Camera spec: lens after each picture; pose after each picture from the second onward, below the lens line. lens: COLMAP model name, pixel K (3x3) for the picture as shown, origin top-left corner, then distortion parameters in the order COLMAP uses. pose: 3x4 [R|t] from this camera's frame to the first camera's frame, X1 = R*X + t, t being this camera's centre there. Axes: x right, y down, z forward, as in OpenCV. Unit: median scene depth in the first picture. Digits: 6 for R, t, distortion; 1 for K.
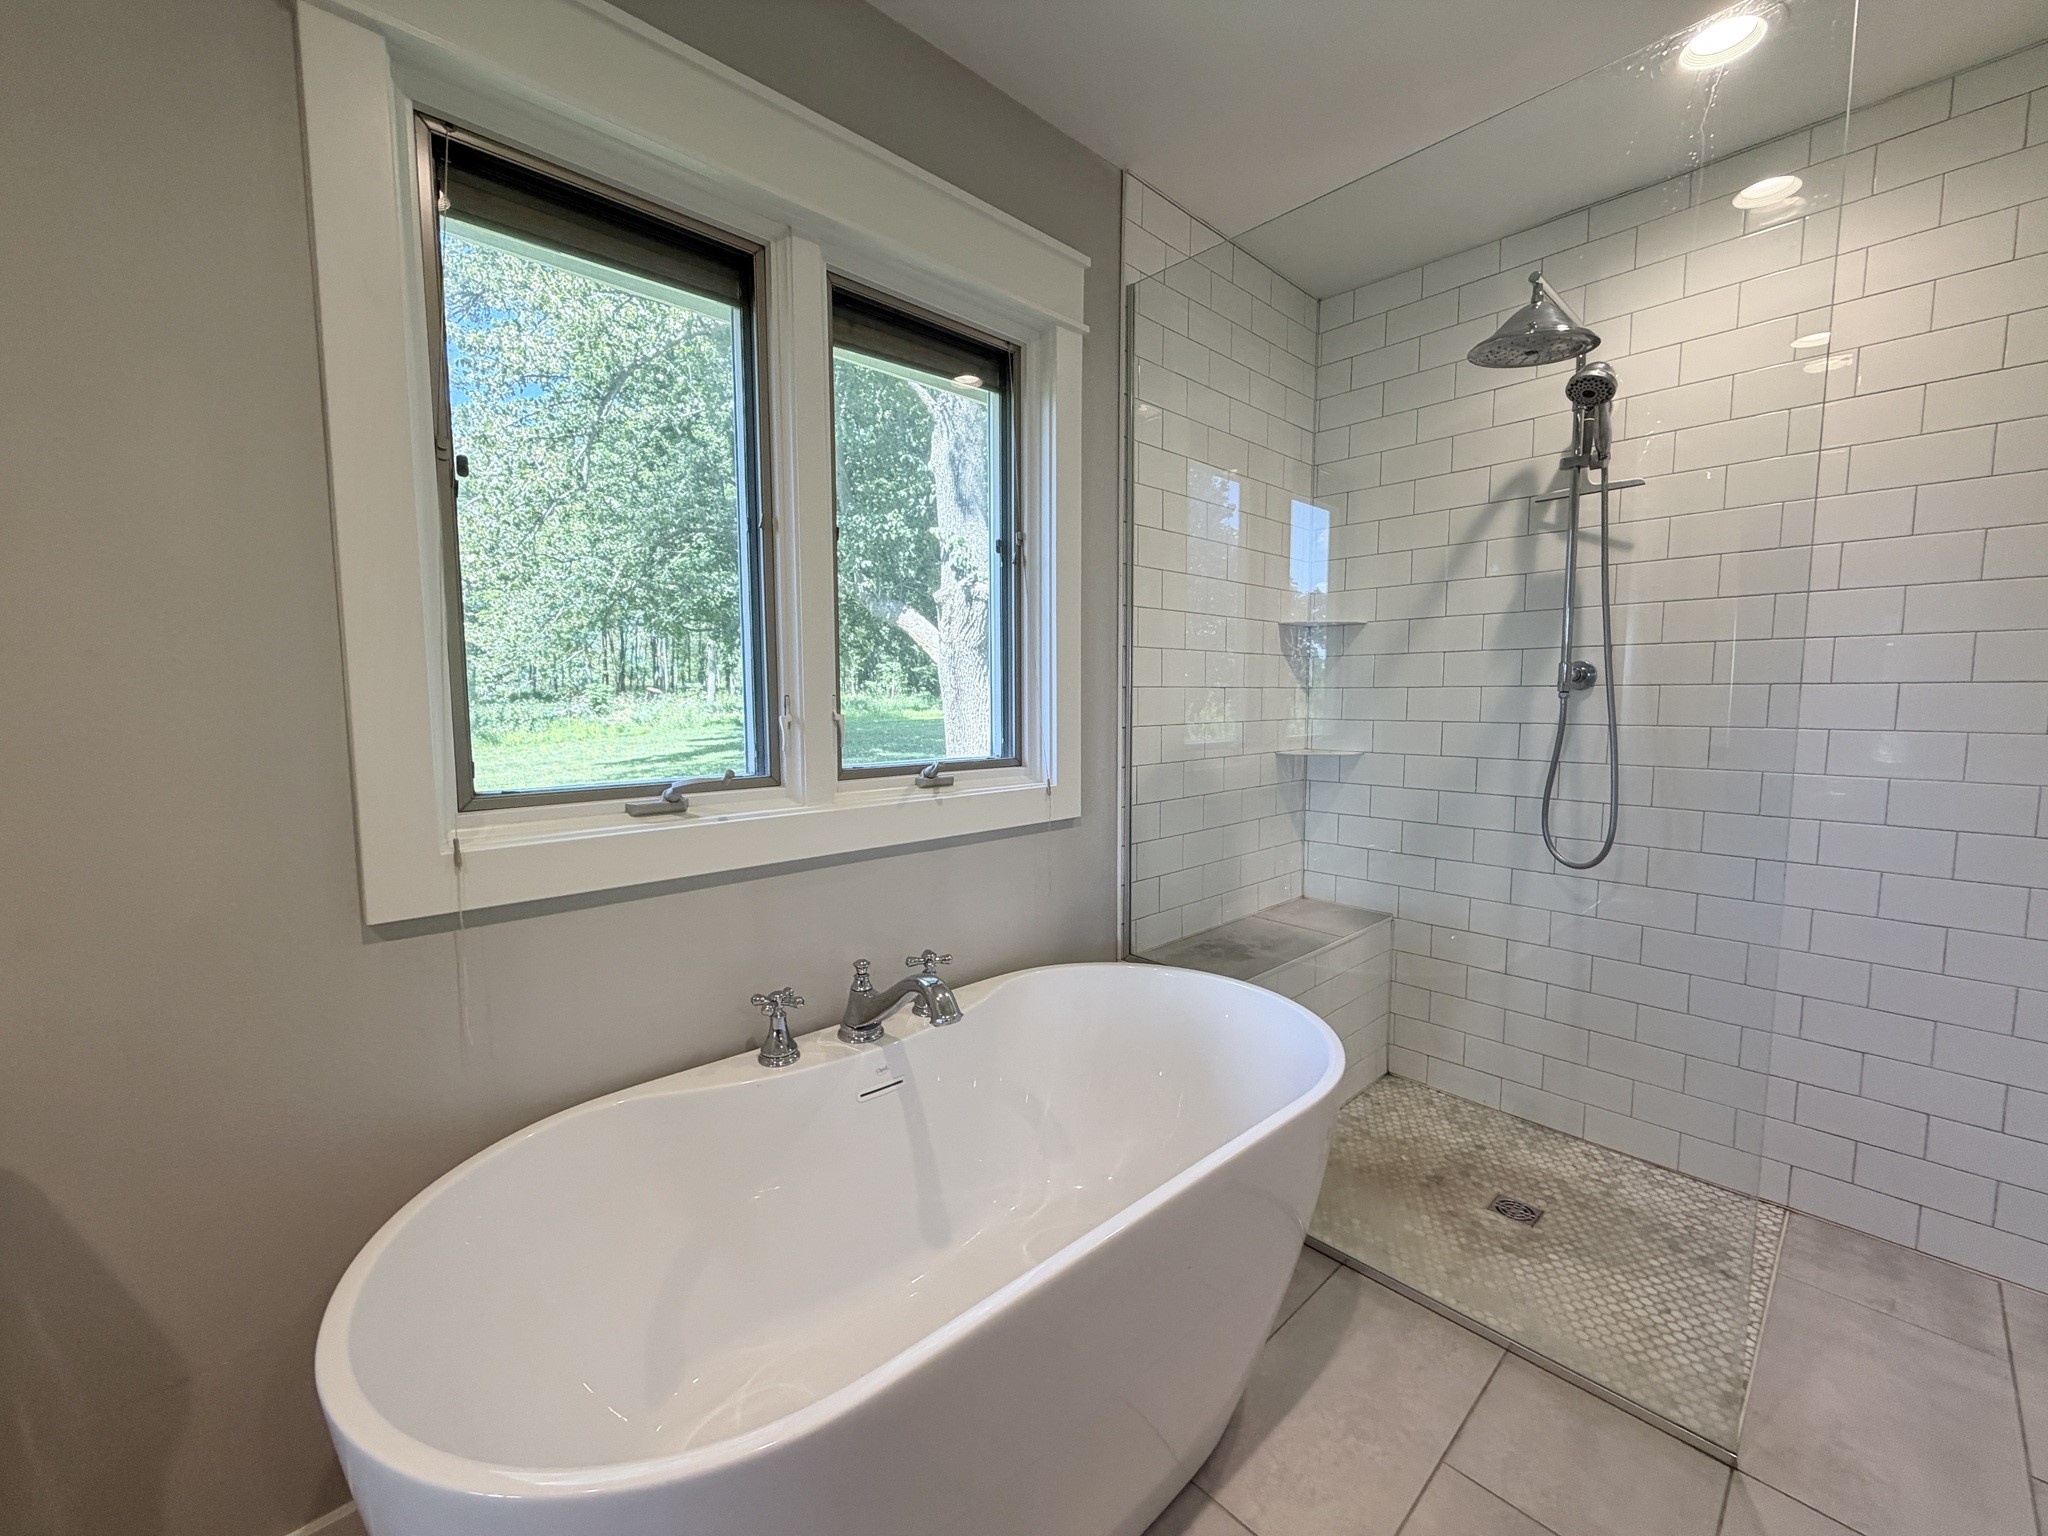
lens RADIAL K [[824.8, 0, 1021.0], [0, 824.8, 766.8], [0, 0, 1]] dist [0.002243, 0.000869]
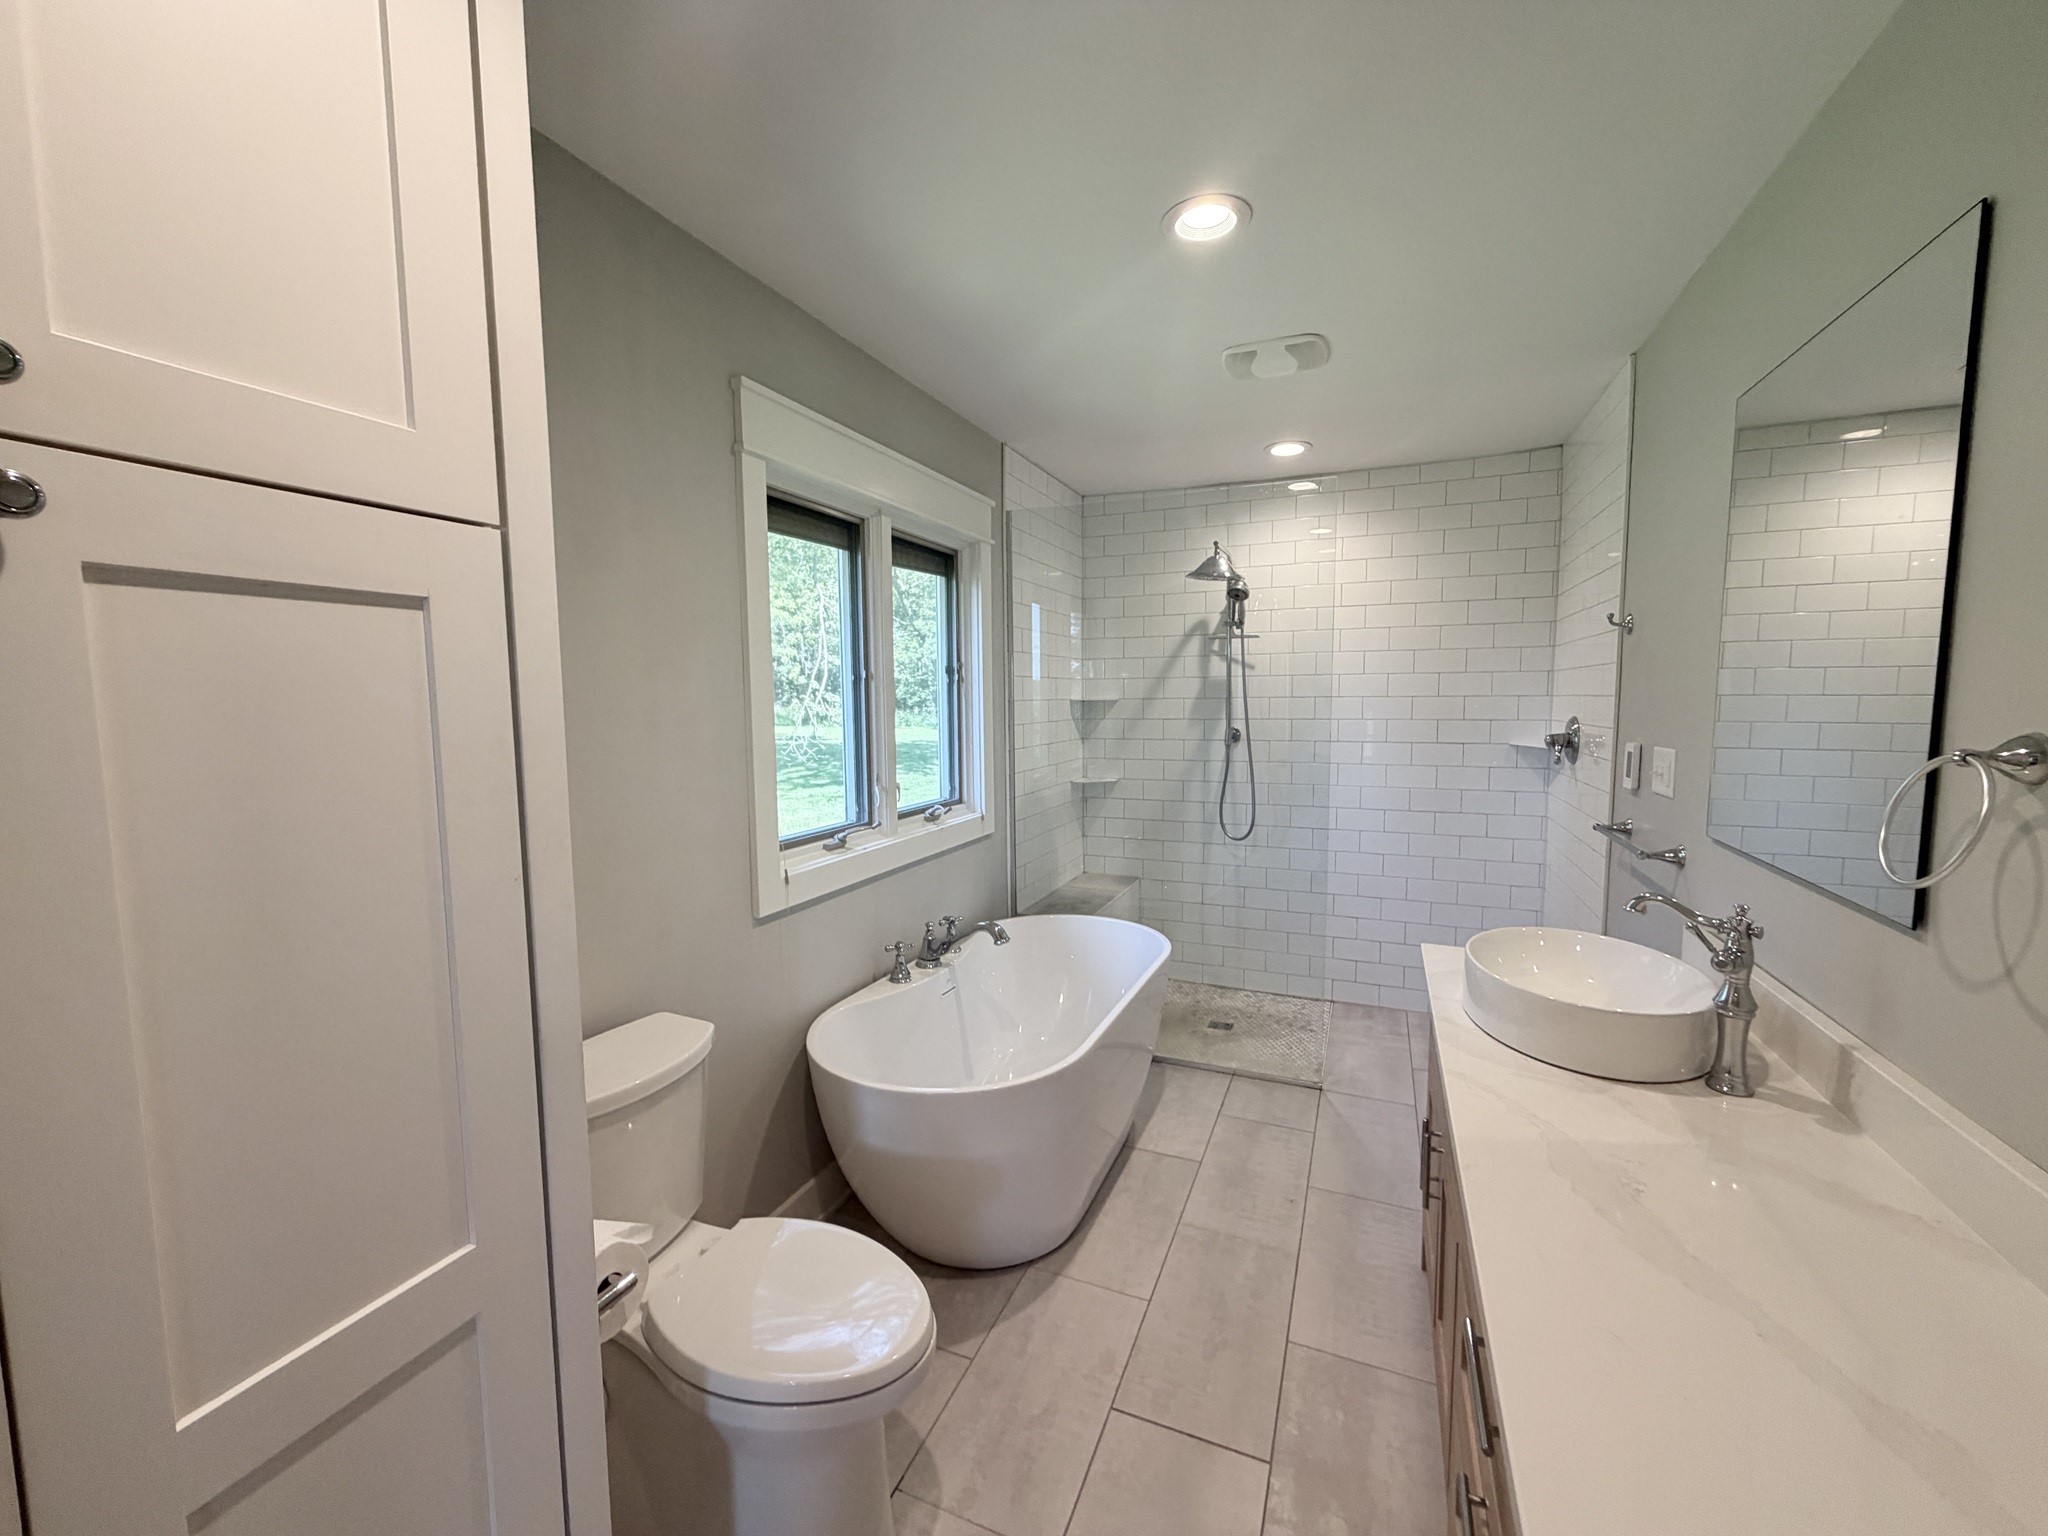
lens RADIAL K [[824.8, 0, 1025.2], [0, 824.8, 767.5], [0, 0, 1]] dist [0.002243, 0.000869]
pose [[0.914579, -0.041822, 0.402238, -0.534734], [0.043477, 0.999042, 0.005020, -0.074023], [-0.402063, 0.012897, 0.915521, -0.538761]]
